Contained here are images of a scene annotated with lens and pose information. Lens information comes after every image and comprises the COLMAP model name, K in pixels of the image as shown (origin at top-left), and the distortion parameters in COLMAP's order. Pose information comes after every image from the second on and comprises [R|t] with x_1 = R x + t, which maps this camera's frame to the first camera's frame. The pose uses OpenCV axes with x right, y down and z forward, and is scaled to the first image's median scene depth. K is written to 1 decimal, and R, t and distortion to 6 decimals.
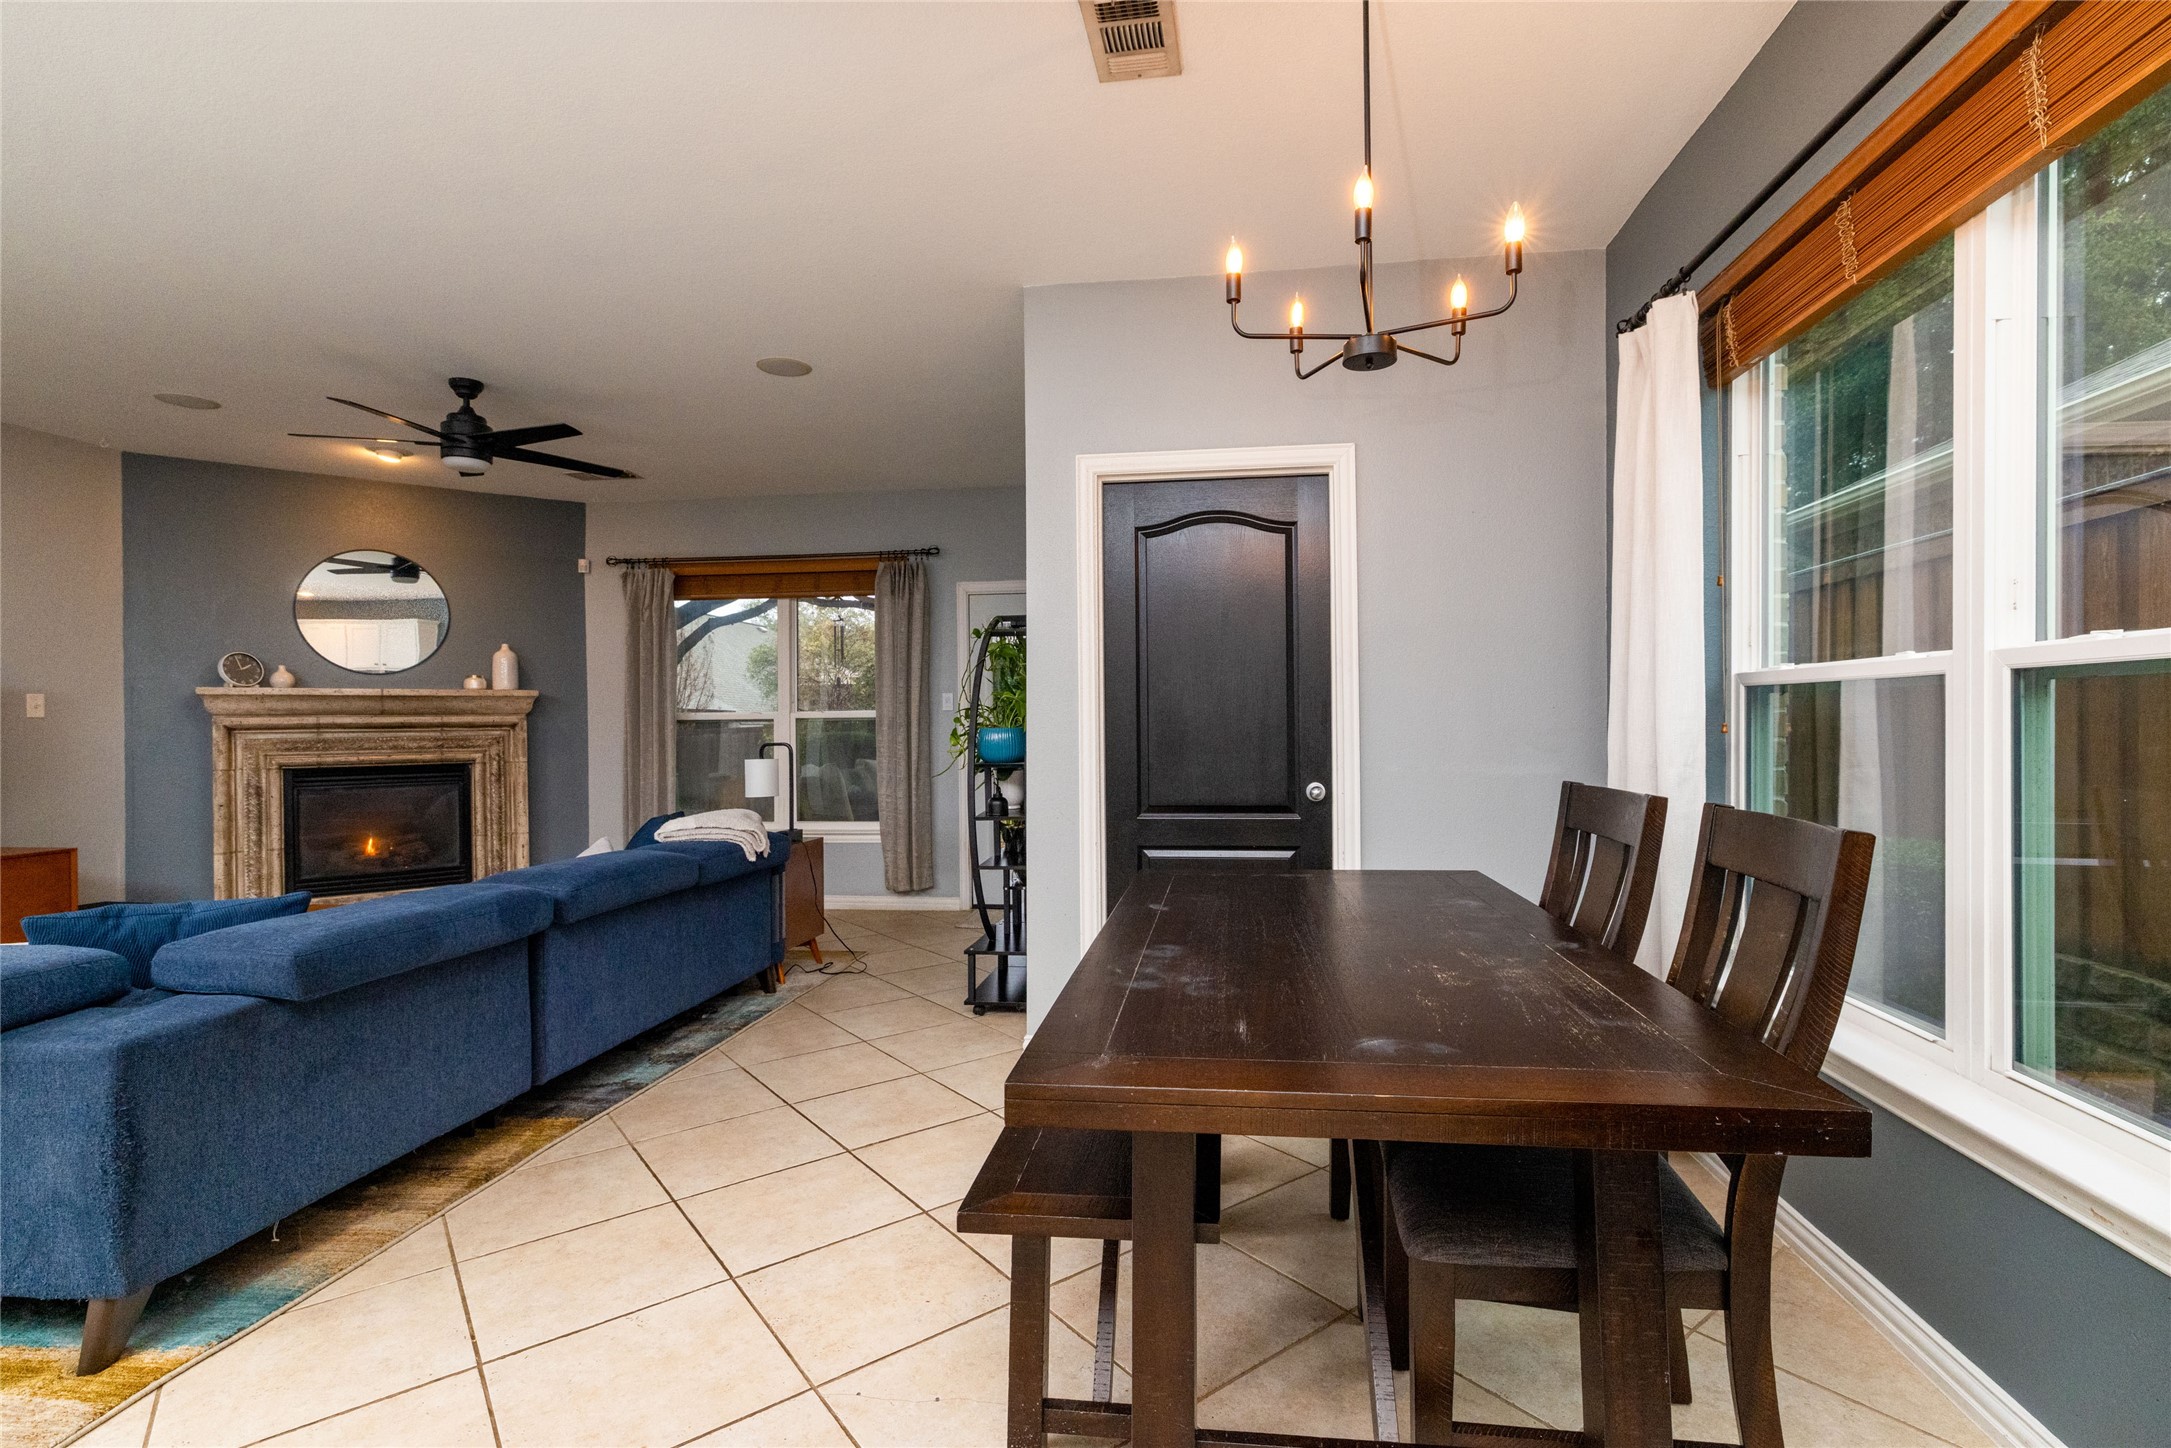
lens RADIAL K [[998.0, 0, 1124.1], [0, 998.0, 728.2], [0, 0, 1]] dist [0.001576, 0.000154]
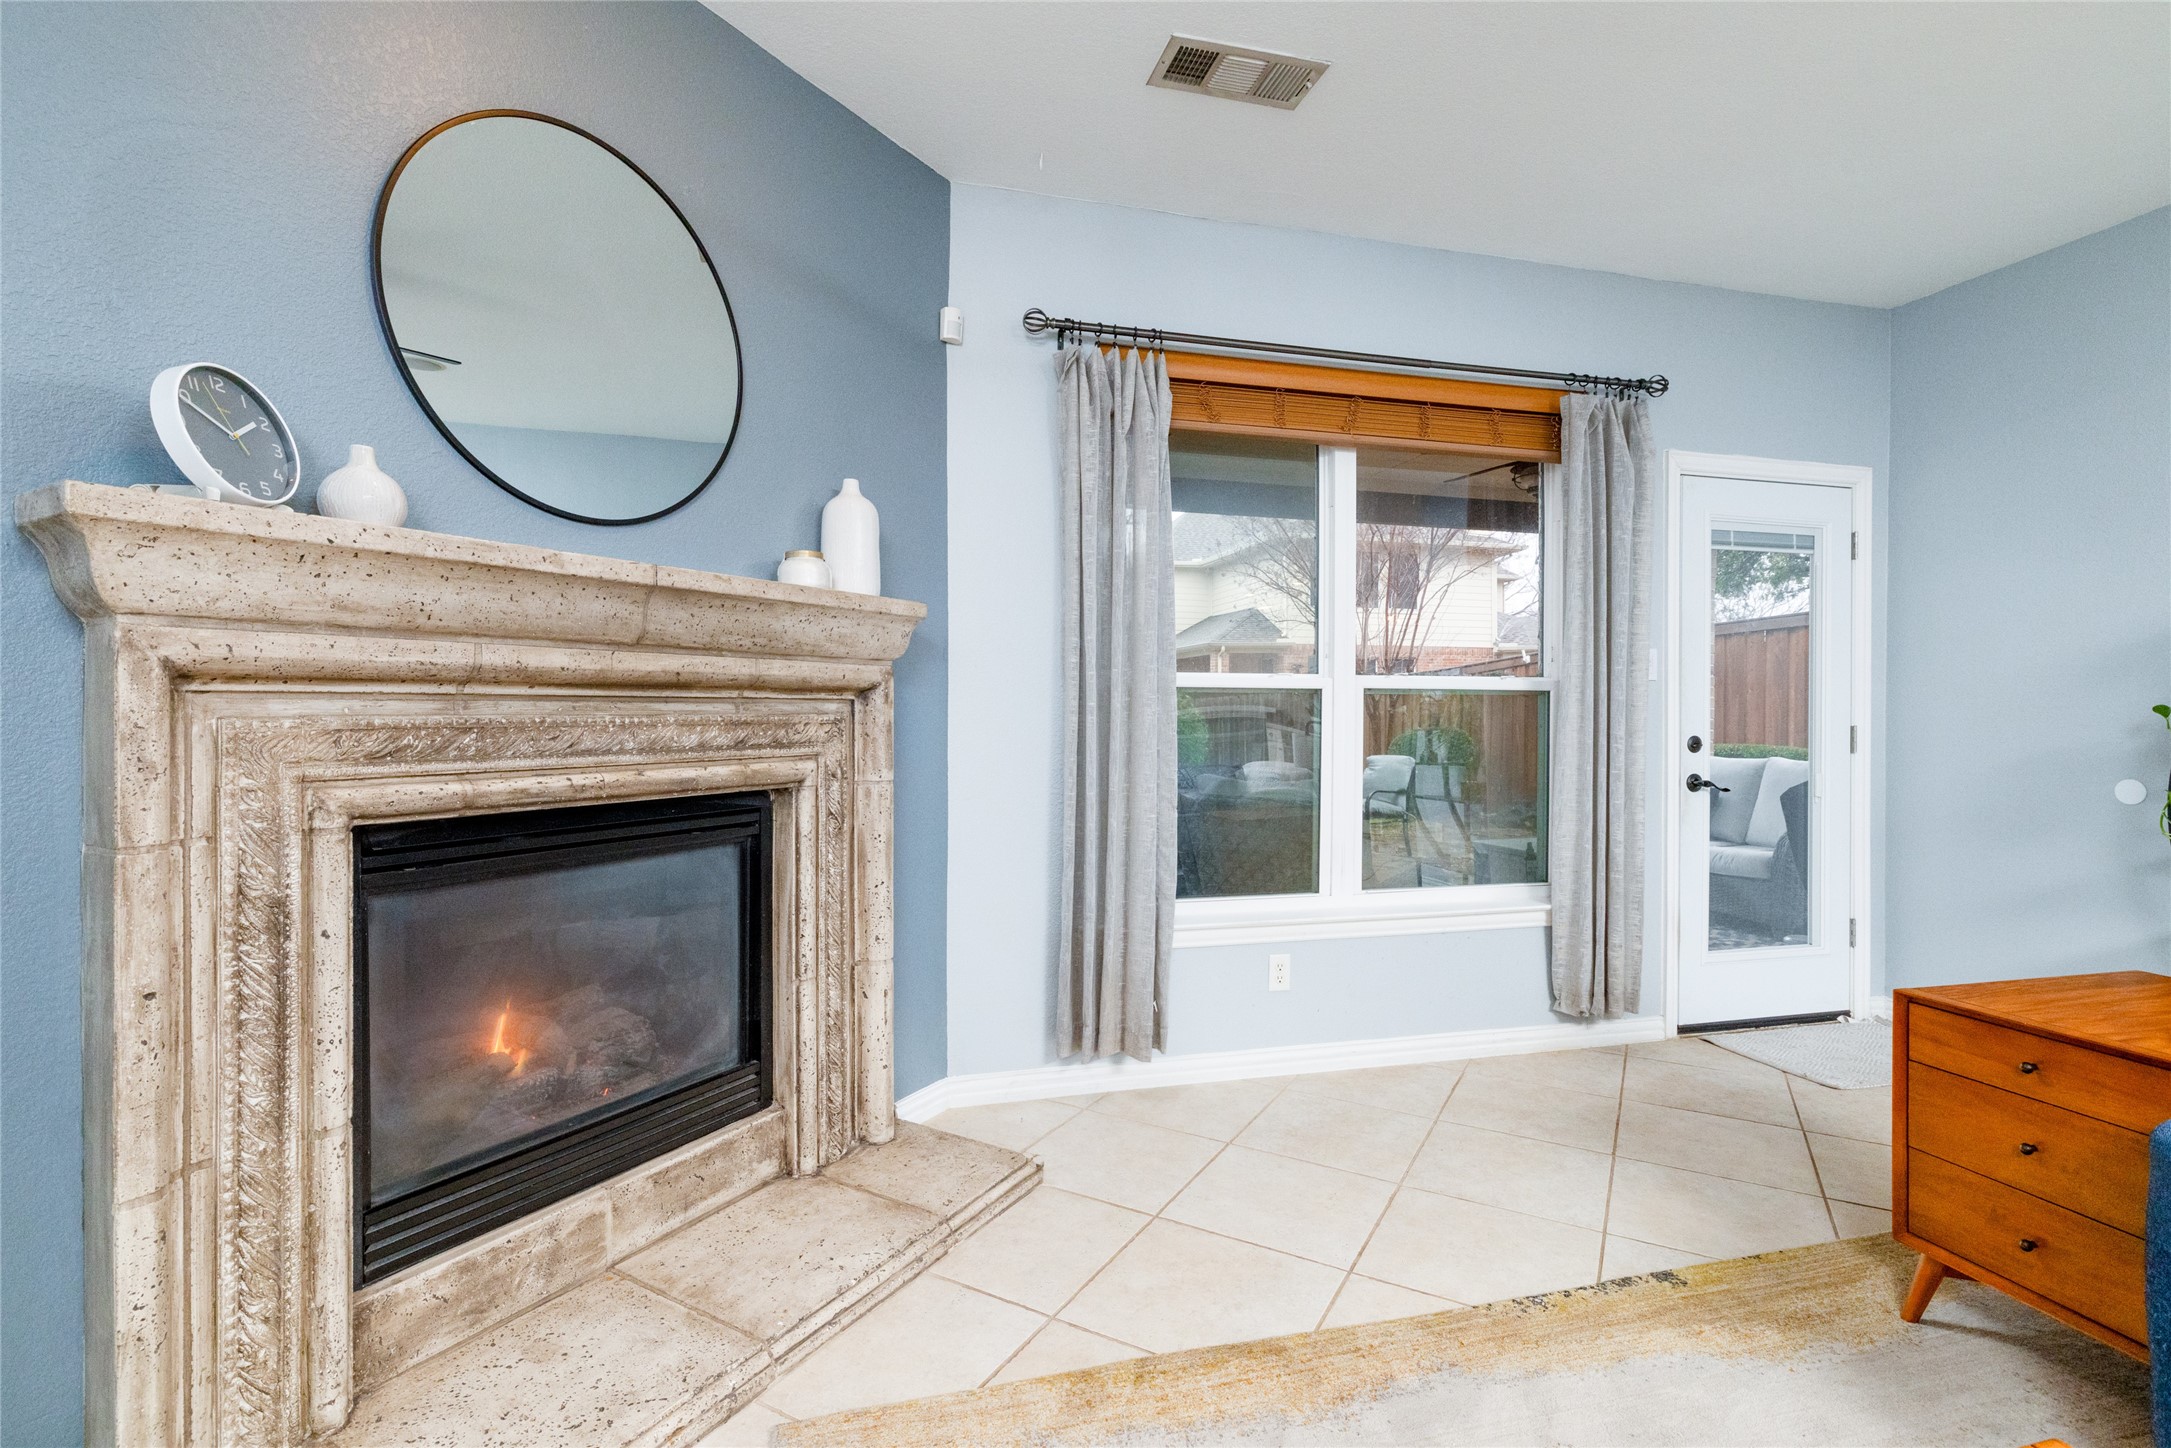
lens RADIAL K [[1006.2, 0, 1085.5], [0, 1006.2, 724.0], [0, 0, 1]] dist [0.001965, 0.000694]
pose [[0.931874, 0.010588, 0.362628, -0.759036], [-0.013859, 0.999883, 0.006420, 0.007860], [-0.362517, -0.011008, 0.931912, 0.673906]]
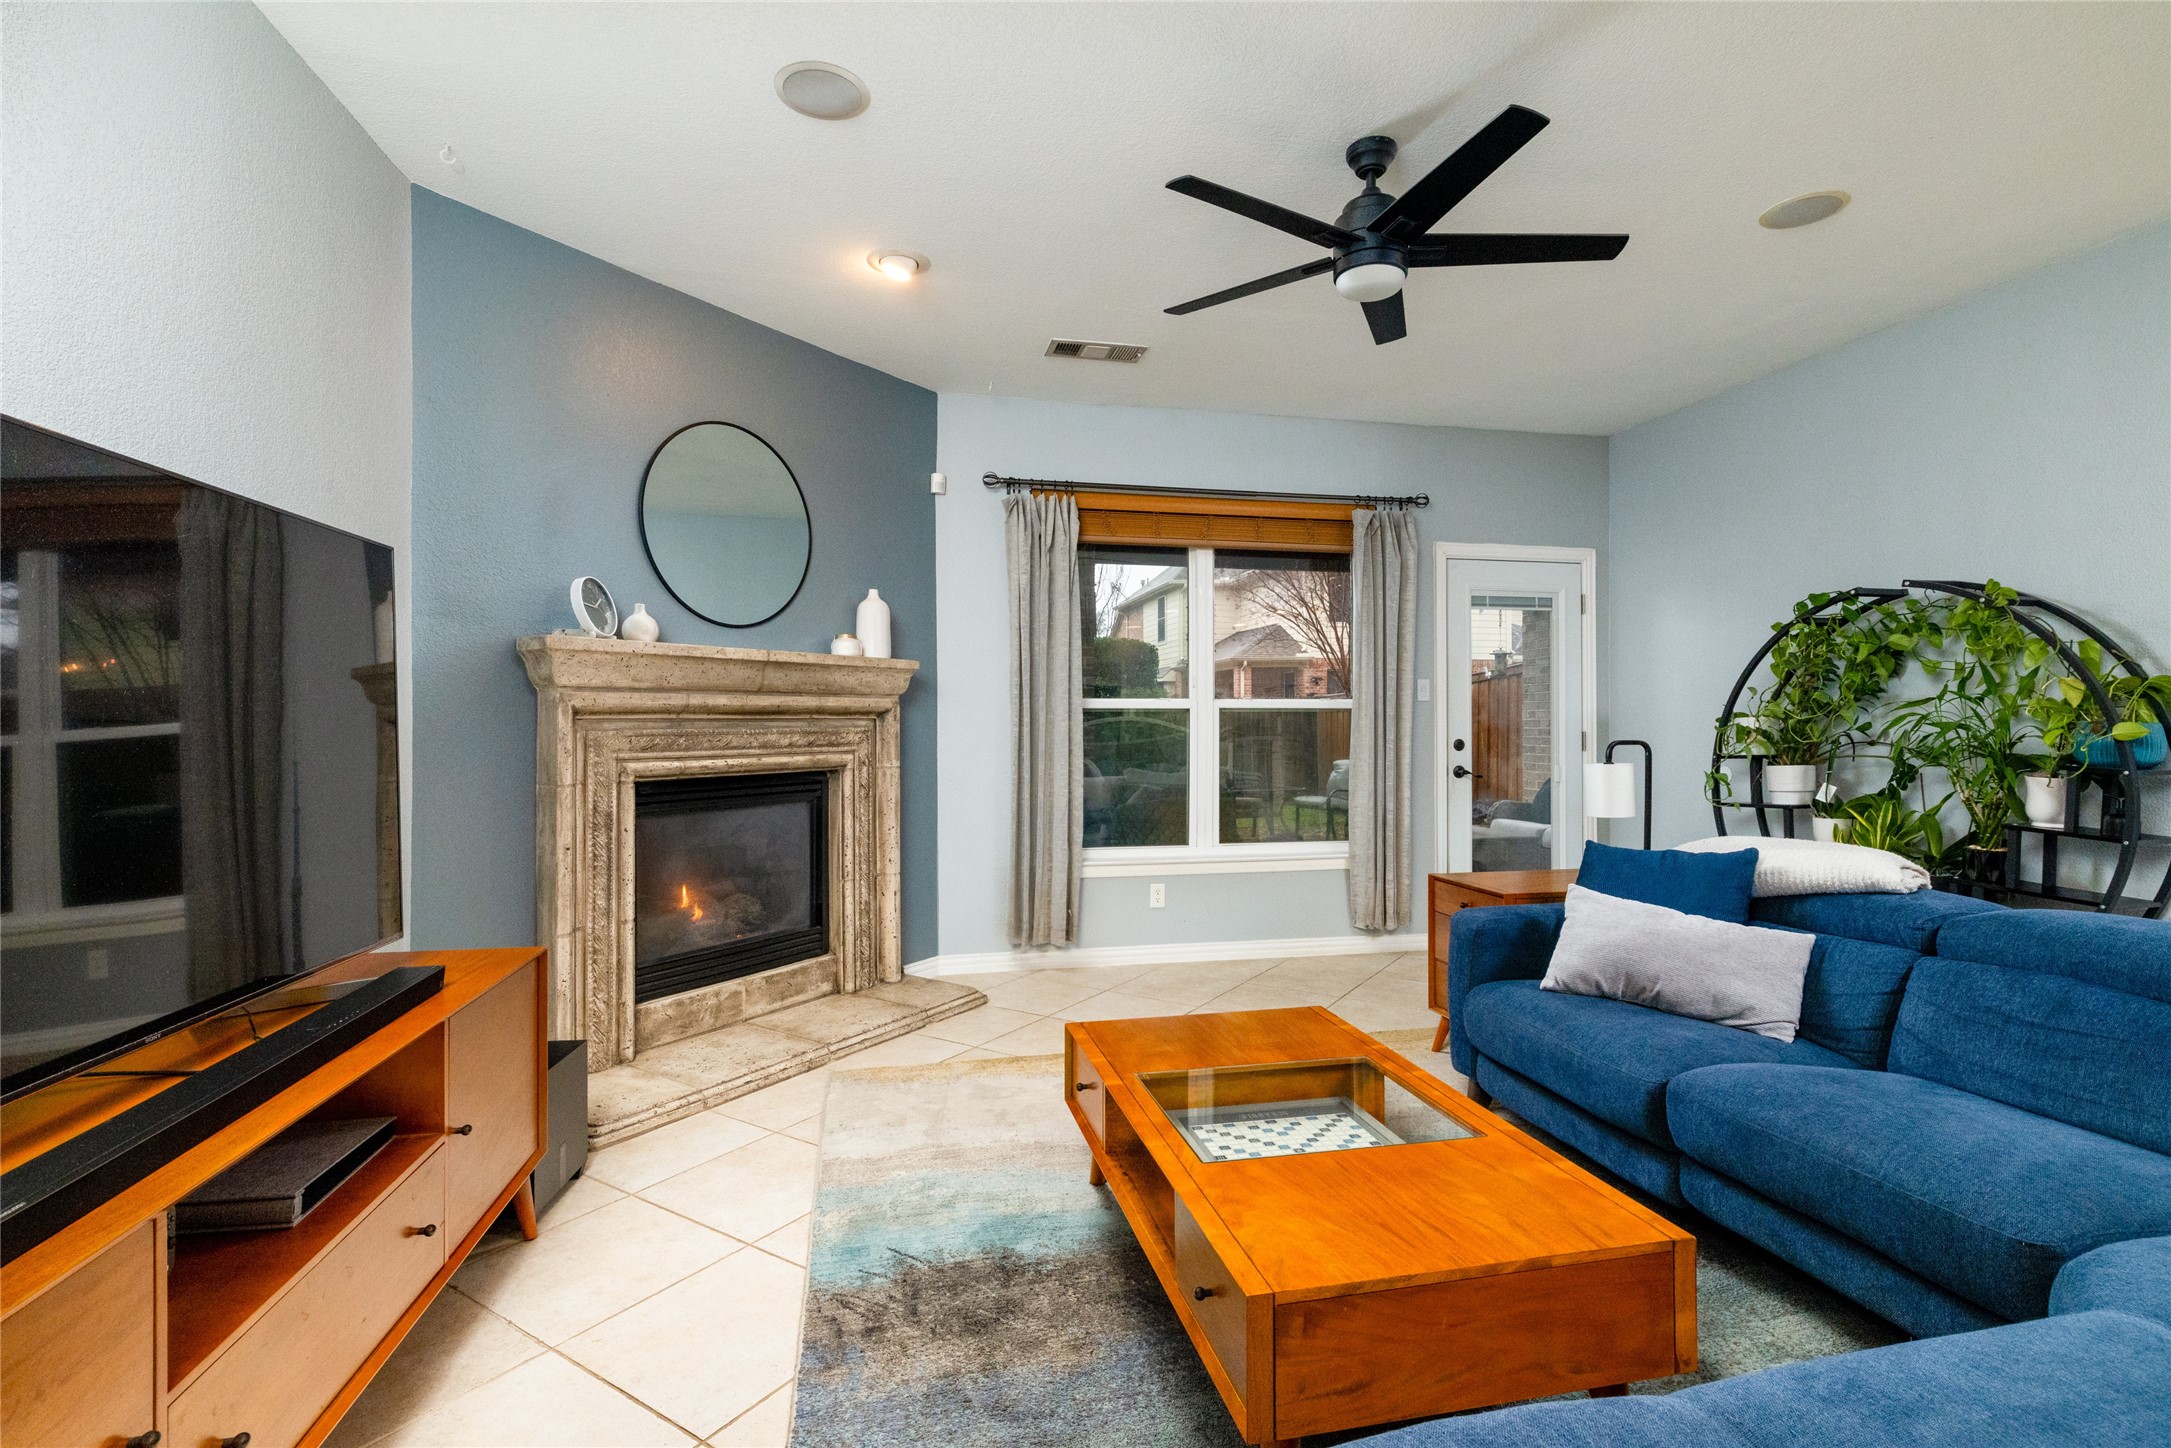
lens RADIAL K [[1006.2, 0, 1085.5], [0, 1006.2, 724.0], [0, 0, 1]] dist [0.001965, 0.000694]
pose [[0.948835, 0.009211, 0.315637, -0.781963], [-0.008305, 0.999957, -0.004217, 0.007185], [-0.315662, 0.001380, 0.948871, 0.361039]]
